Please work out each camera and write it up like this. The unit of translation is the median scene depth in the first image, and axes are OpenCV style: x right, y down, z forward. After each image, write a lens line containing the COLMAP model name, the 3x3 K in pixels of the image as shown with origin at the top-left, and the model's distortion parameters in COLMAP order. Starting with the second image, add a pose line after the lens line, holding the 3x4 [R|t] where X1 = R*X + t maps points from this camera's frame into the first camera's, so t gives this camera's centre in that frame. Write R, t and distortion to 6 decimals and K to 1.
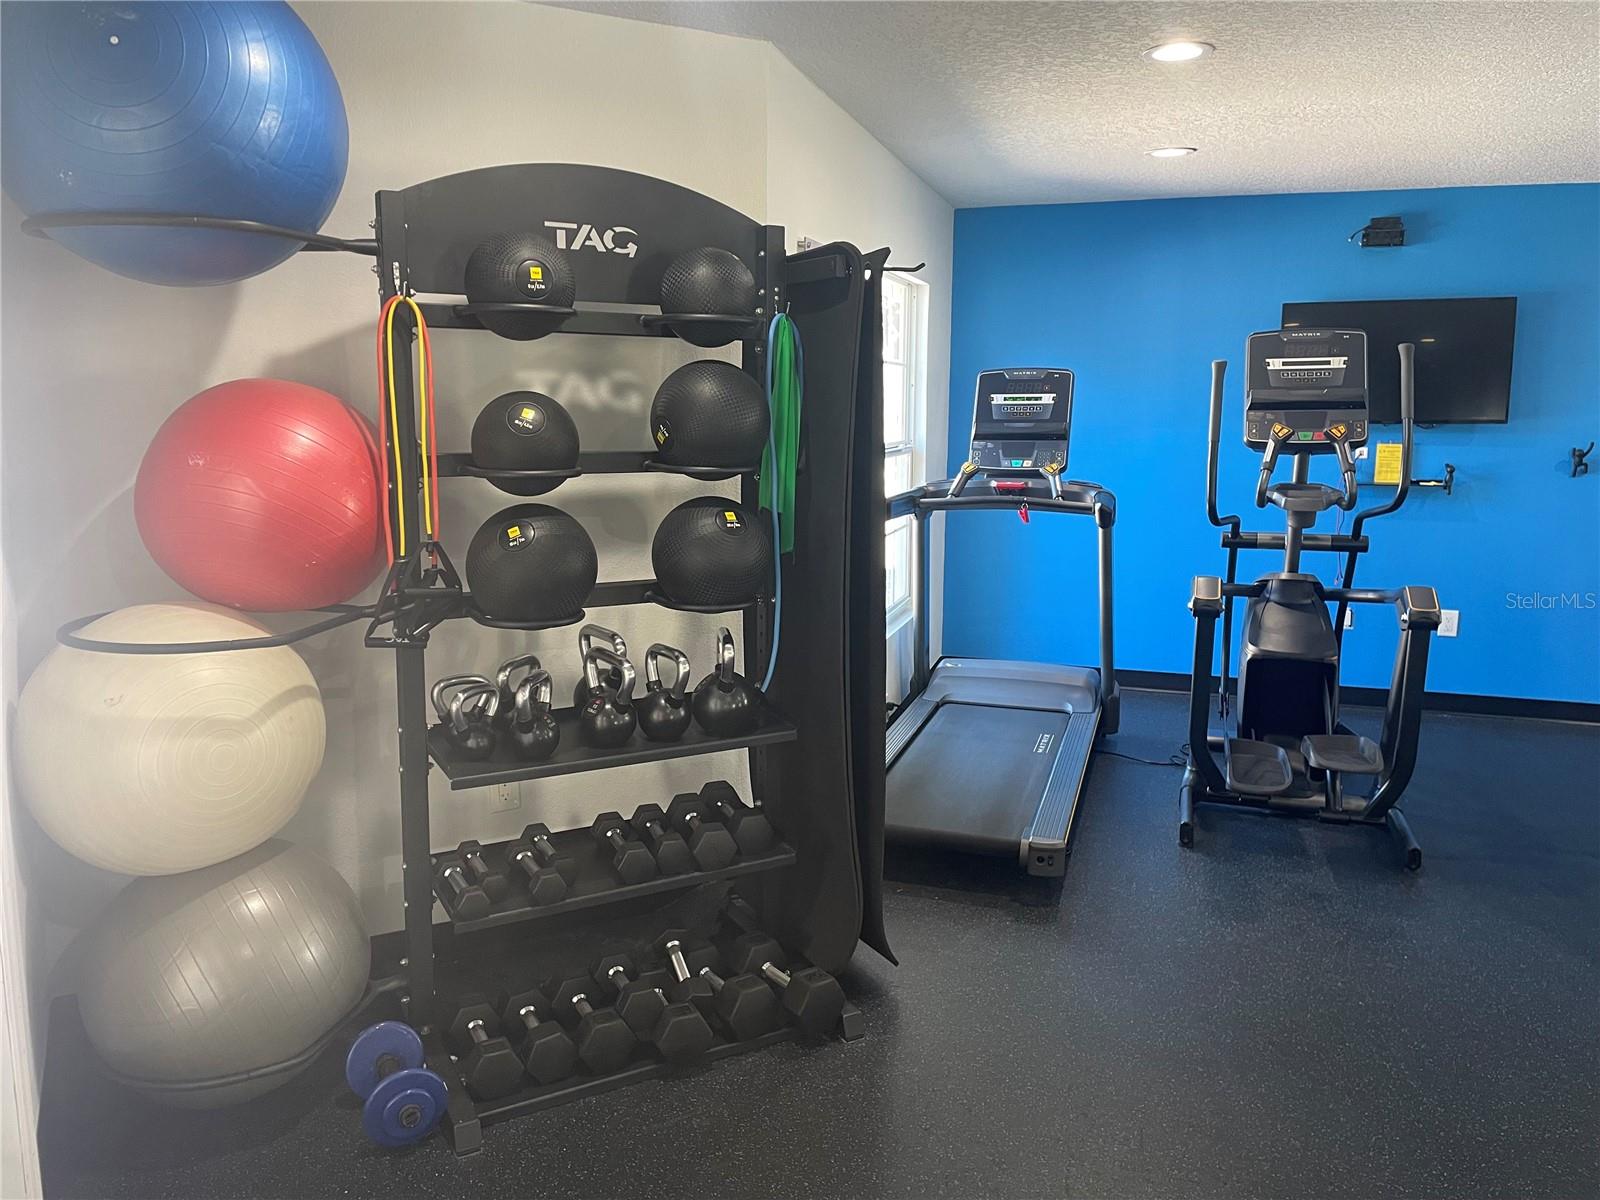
lens RADIAL K [[1210.4, 0, 800.4], [0, 1210.4, 586.5], [0, 0, 1]] dist [0.085461, -0.107284]
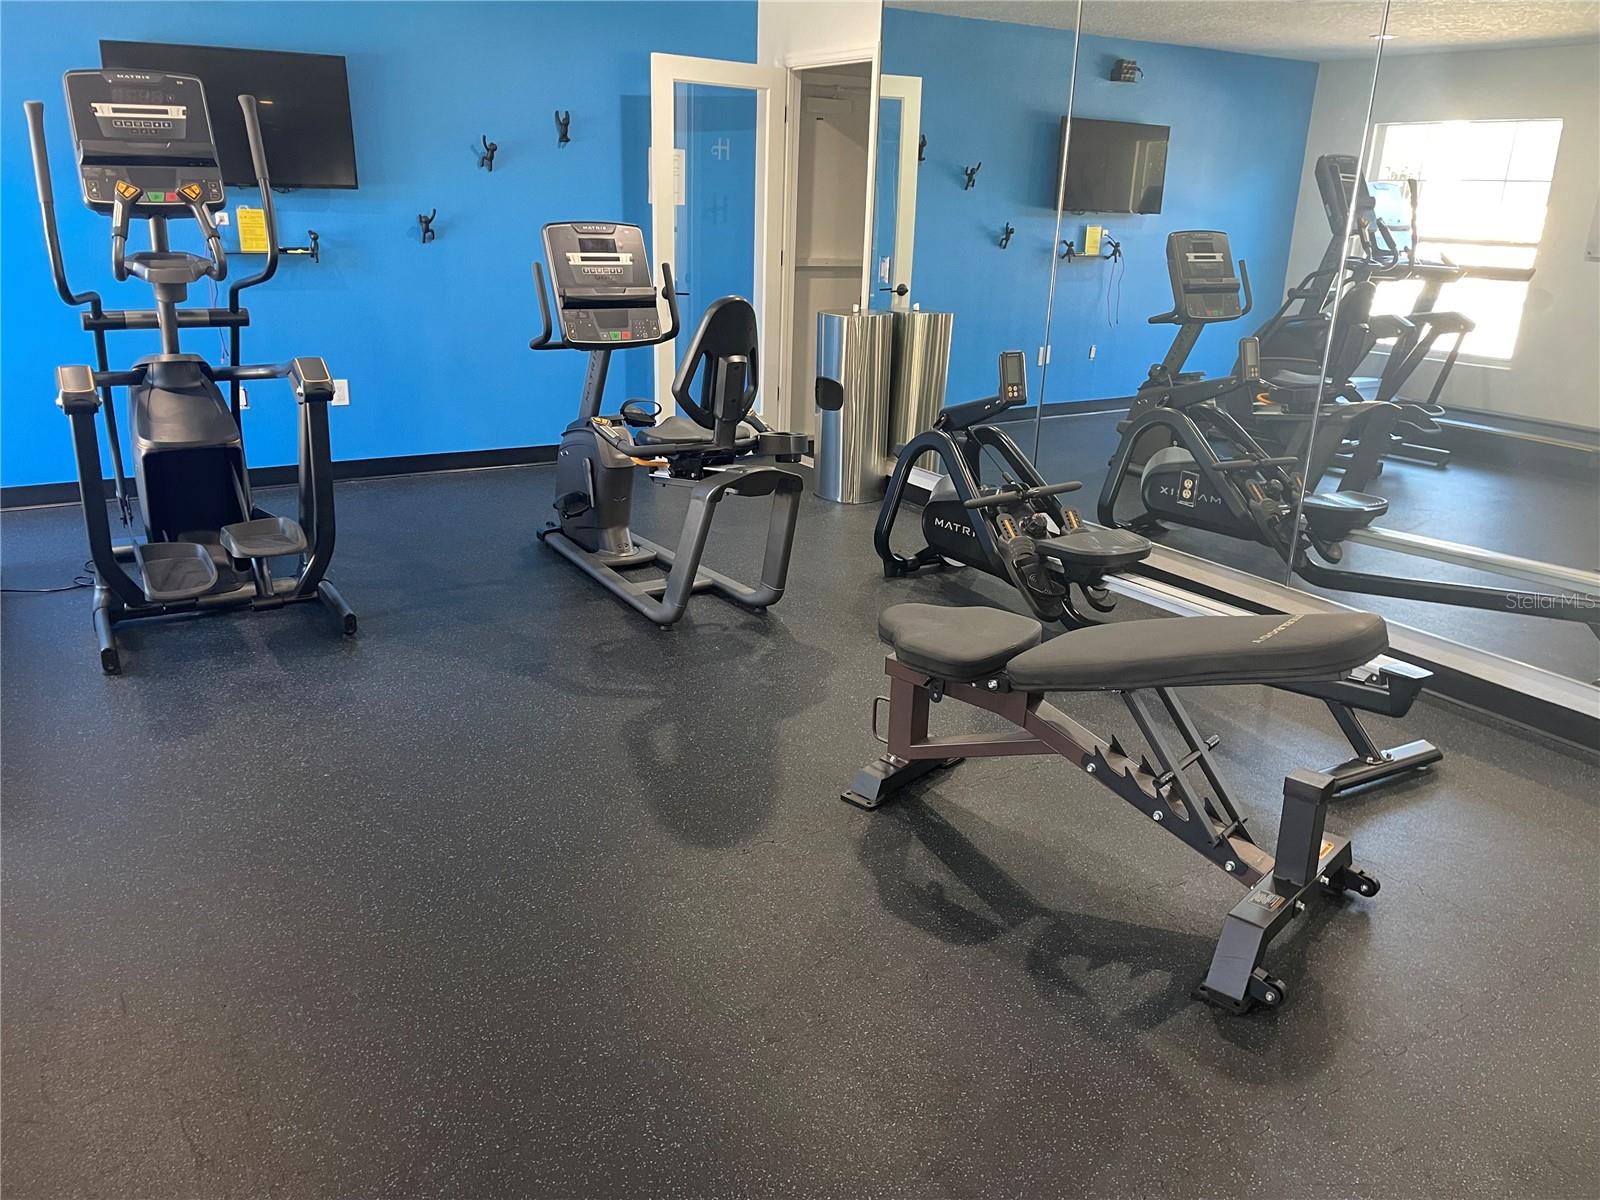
lens RADIAL K [[1210.4, 0, 800.4], [0, 1210.4, 586.5], [0, 0, 1]] dist [0.085461, -0.107284]
pose [[0.659078, -0.220372, 0.719064, 0.013618], [0.089604, 0.972305, 0.215855, 0.001618], [-0.746718, -0.077834, 0.660571, 0.034188]]
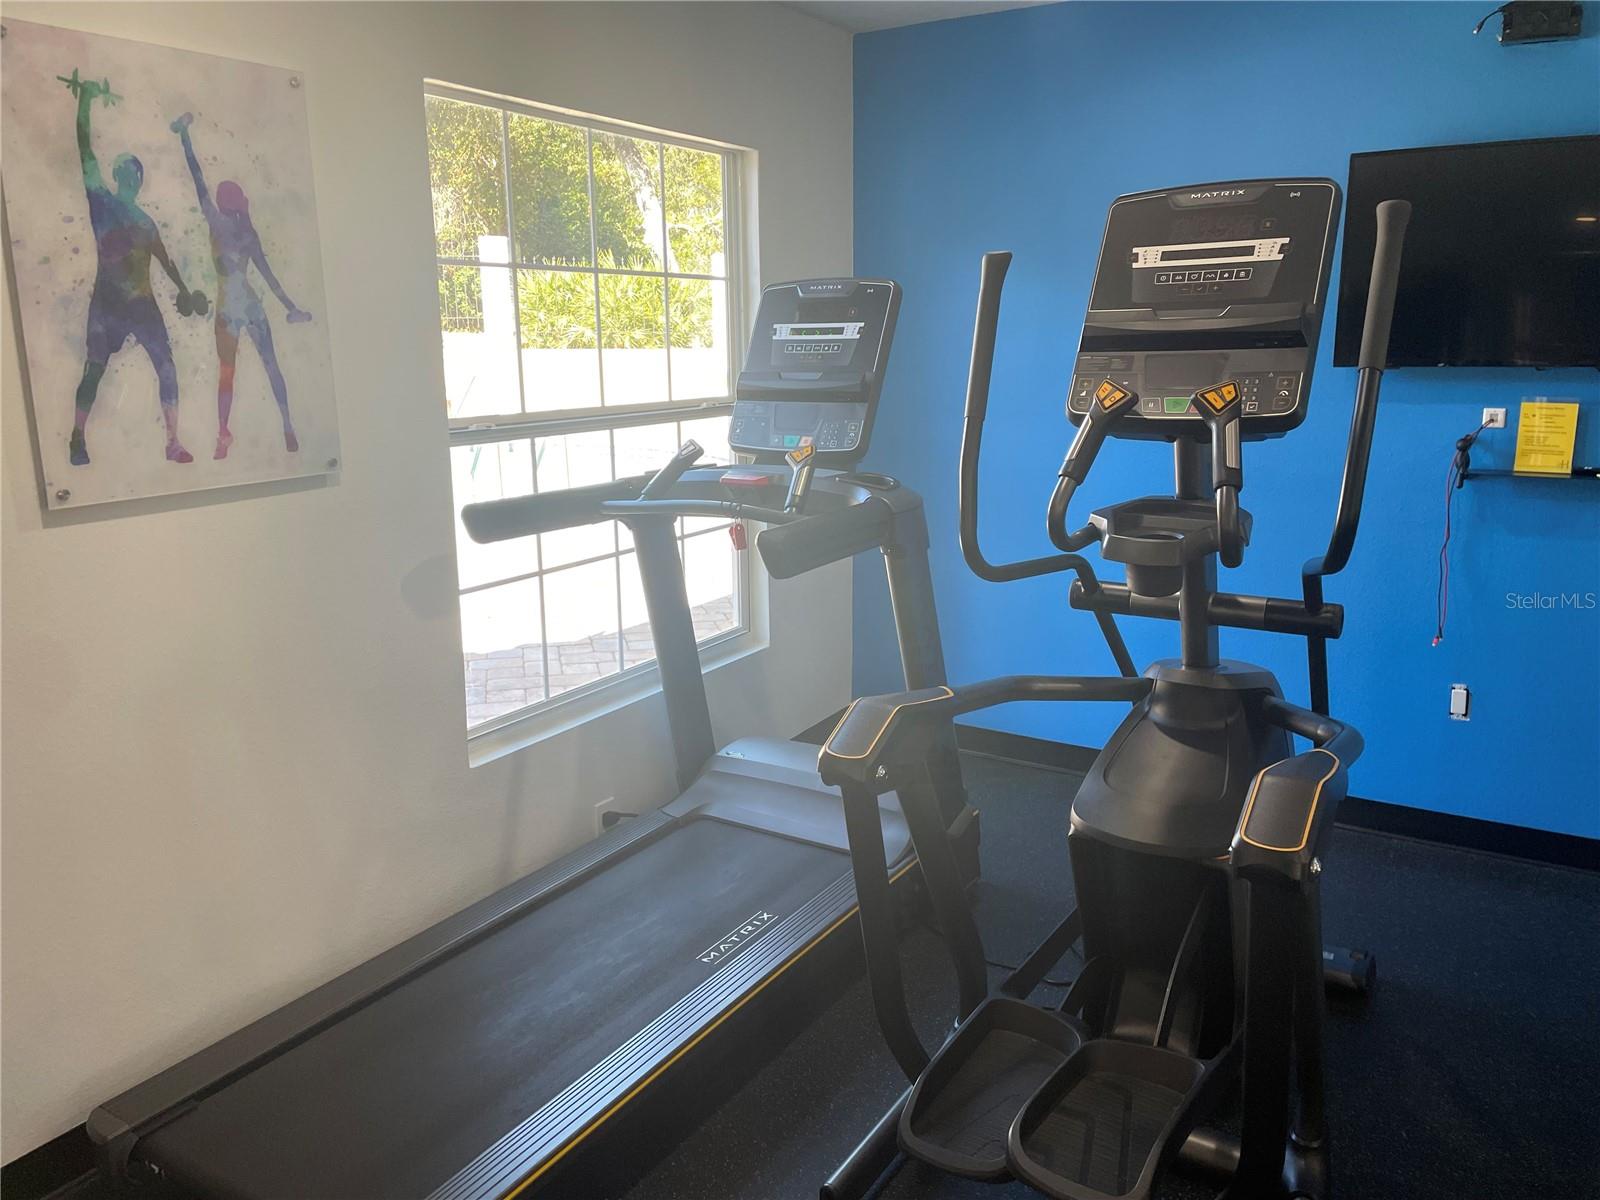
lens RADIAL K [[1210.4, 0, 800.4], [0, 1210.4, 586.5], [0, 0, 1]] dist [0.085461, -0.107284]
pose [[0.966288, 0.038549, -0.254561, 0.381661], [-0.024482, 0.998005, 0.058201, -0.072614], [0.256296, -0.050007, 0.965304, 0.472330]]
